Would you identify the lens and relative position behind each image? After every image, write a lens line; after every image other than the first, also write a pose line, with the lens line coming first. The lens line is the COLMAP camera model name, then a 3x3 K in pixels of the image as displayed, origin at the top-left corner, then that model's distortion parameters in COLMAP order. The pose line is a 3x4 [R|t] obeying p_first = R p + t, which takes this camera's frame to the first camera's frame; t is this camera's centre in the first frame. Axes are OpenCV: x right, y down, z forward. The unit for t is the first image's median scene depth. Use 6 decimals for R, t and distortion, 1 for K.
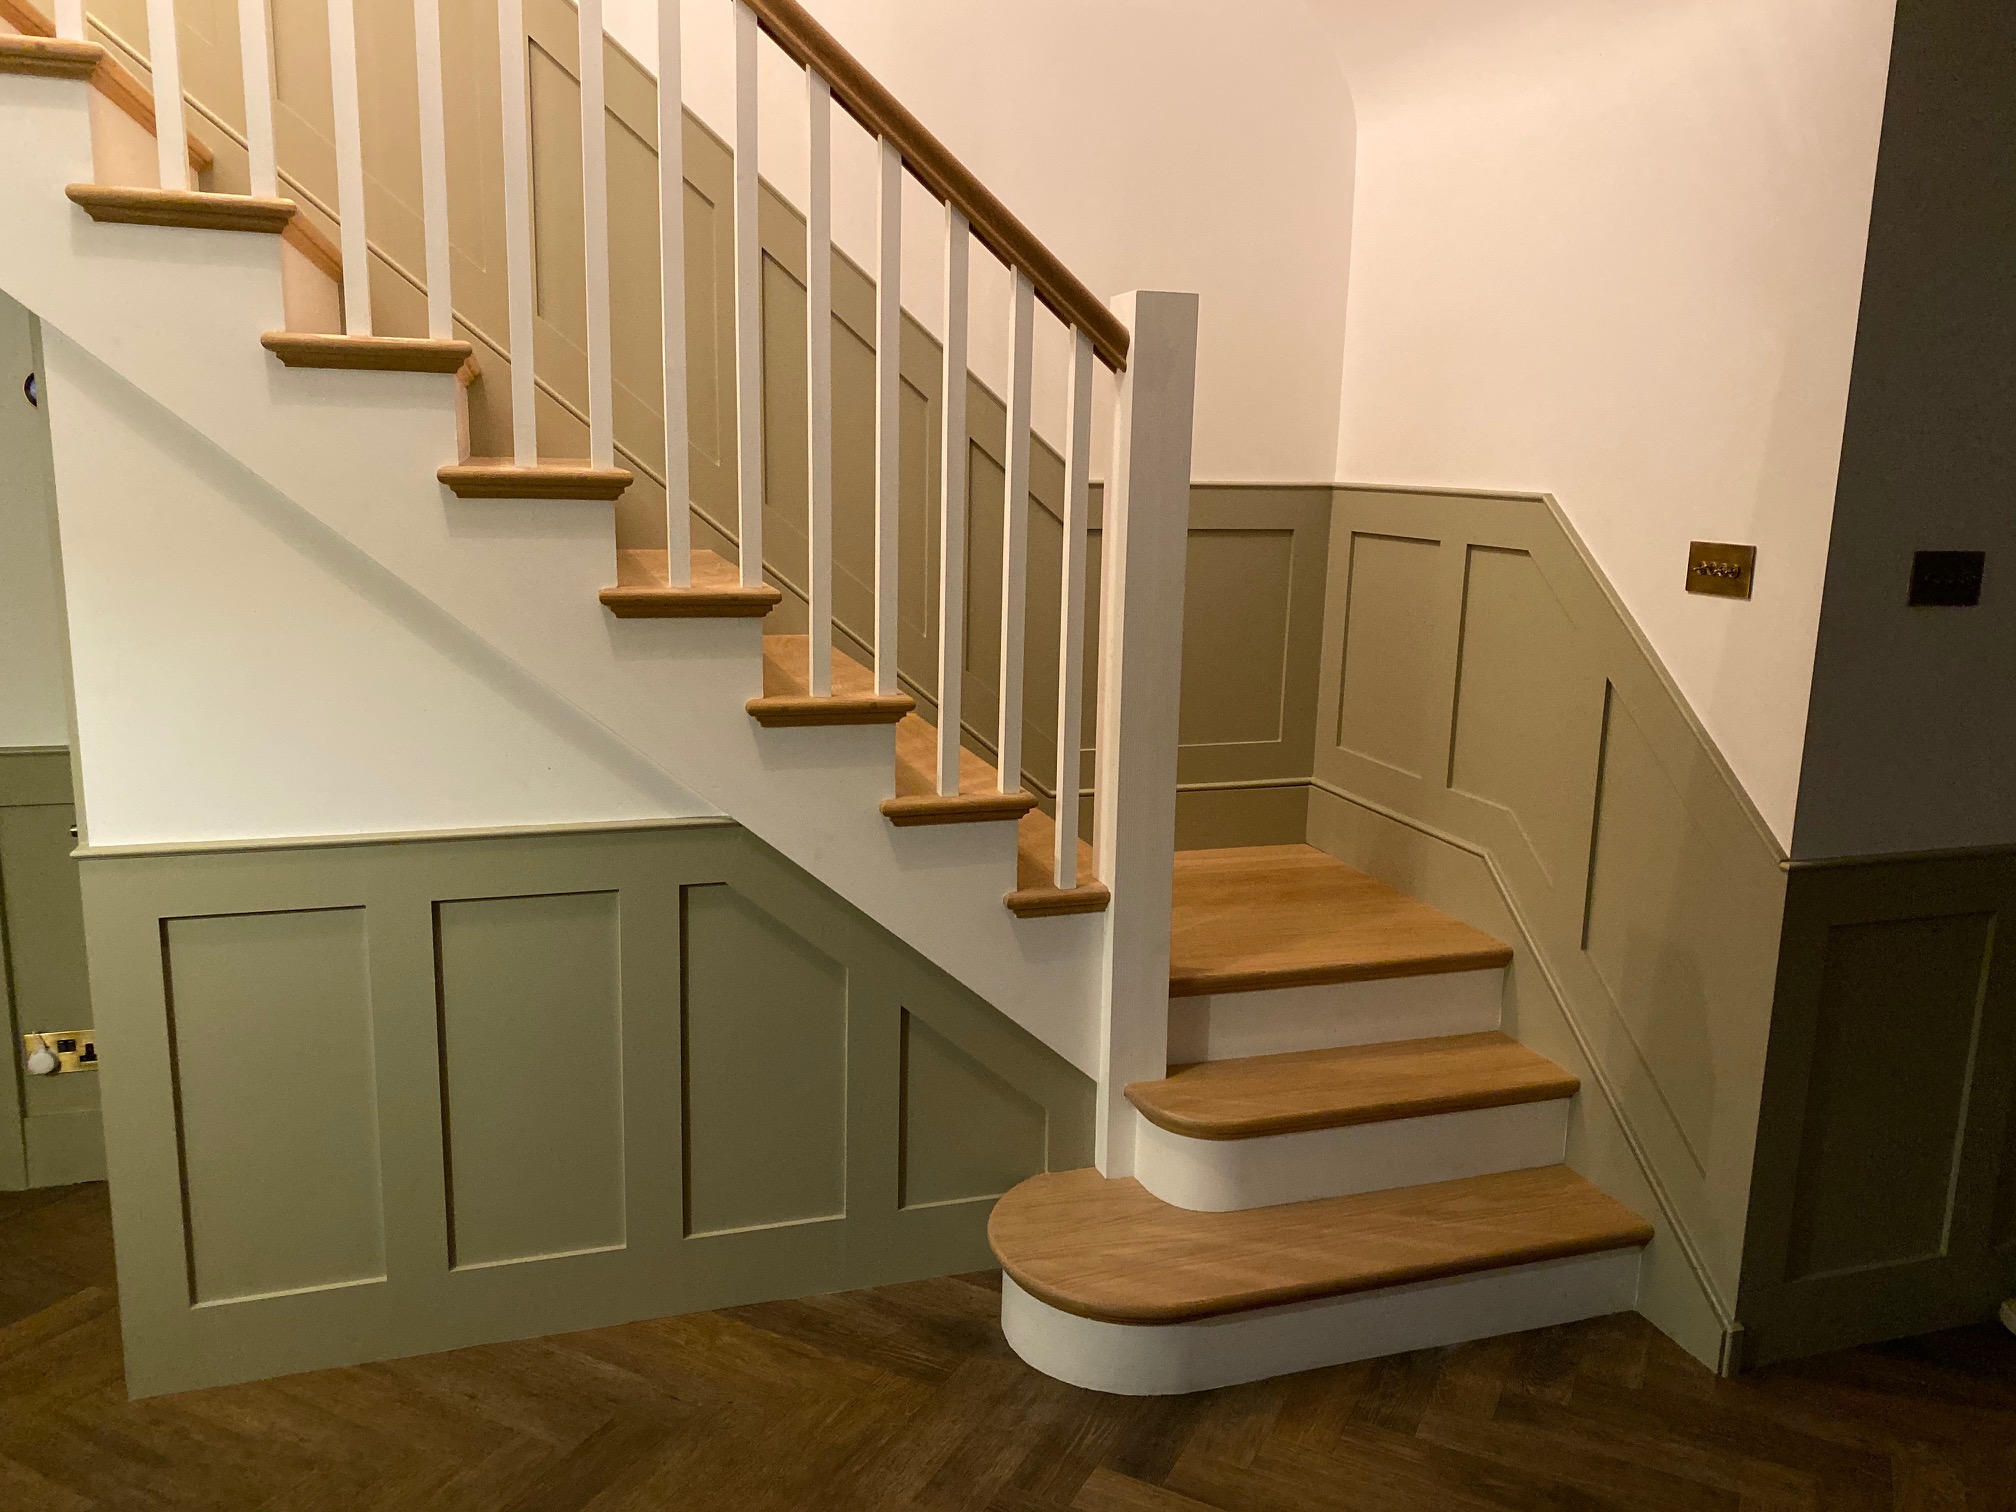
lens RADIAL K [[1537.1, 0, 1012.7], [0, 1537.1, 754.7], [0, 0, 1]] dist [0.016504, -0.007816]
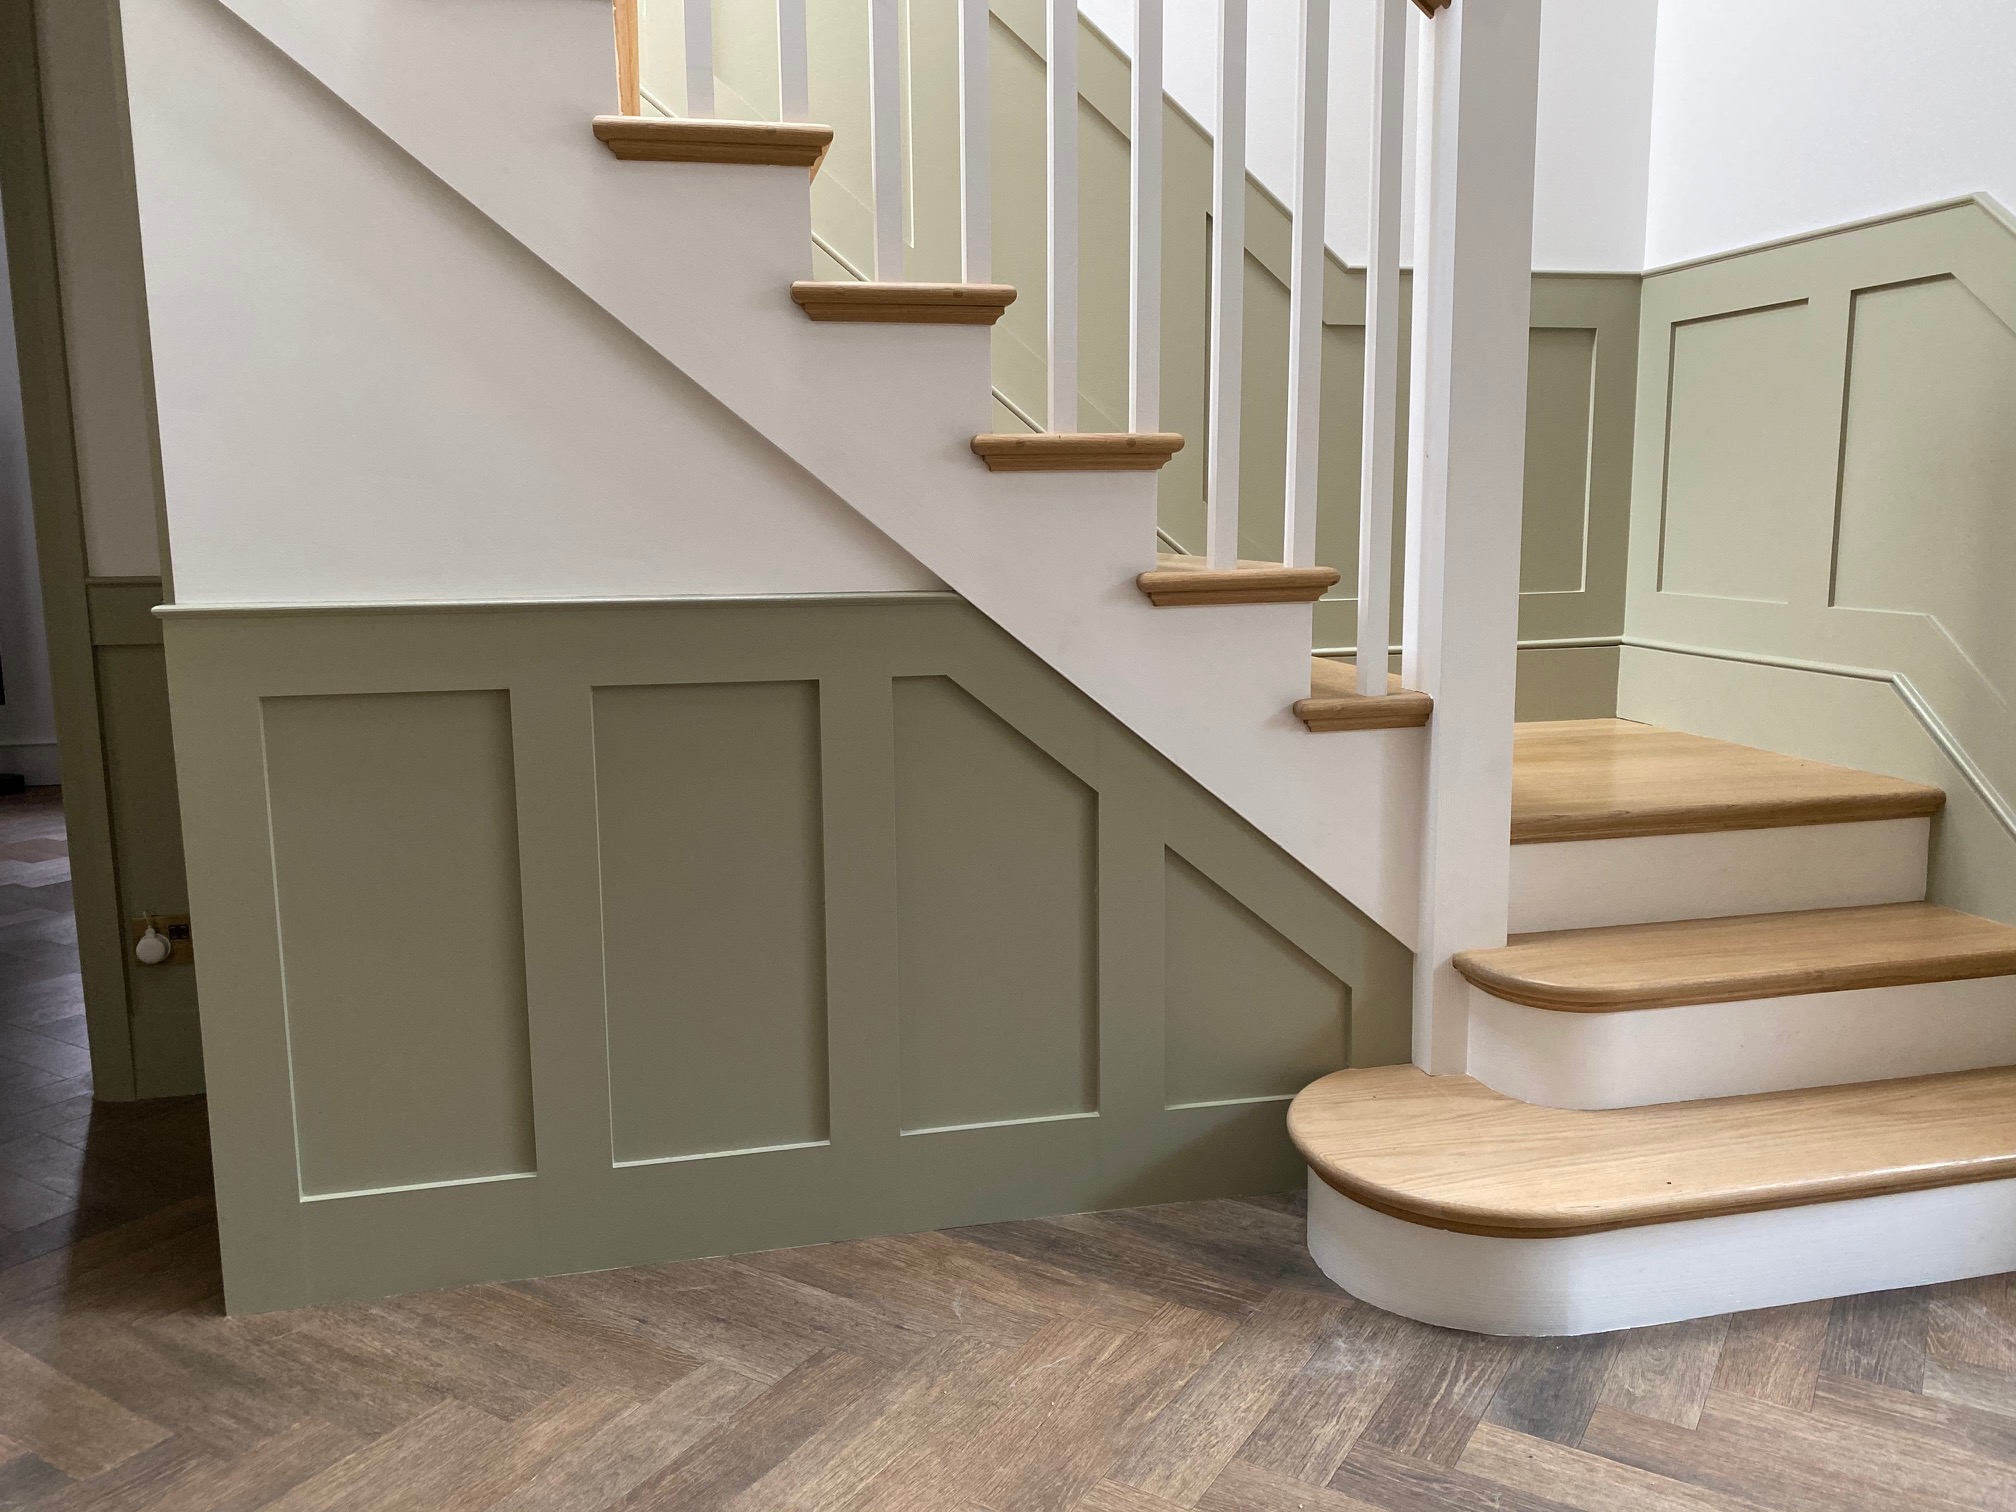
lens RADIAL K [[1550.9, 0, 1003.6], [0, 1550.9, 745.3], [0, 0, 1]] dist [0.025722, -0.022014]
pose [[0.995017, -0.022097, -0.097231, -0.083144], [0.017980, 0.998913, -0.043015, 0.156844], [0.098076, 0.041053, 0.994332, 0.214517]]
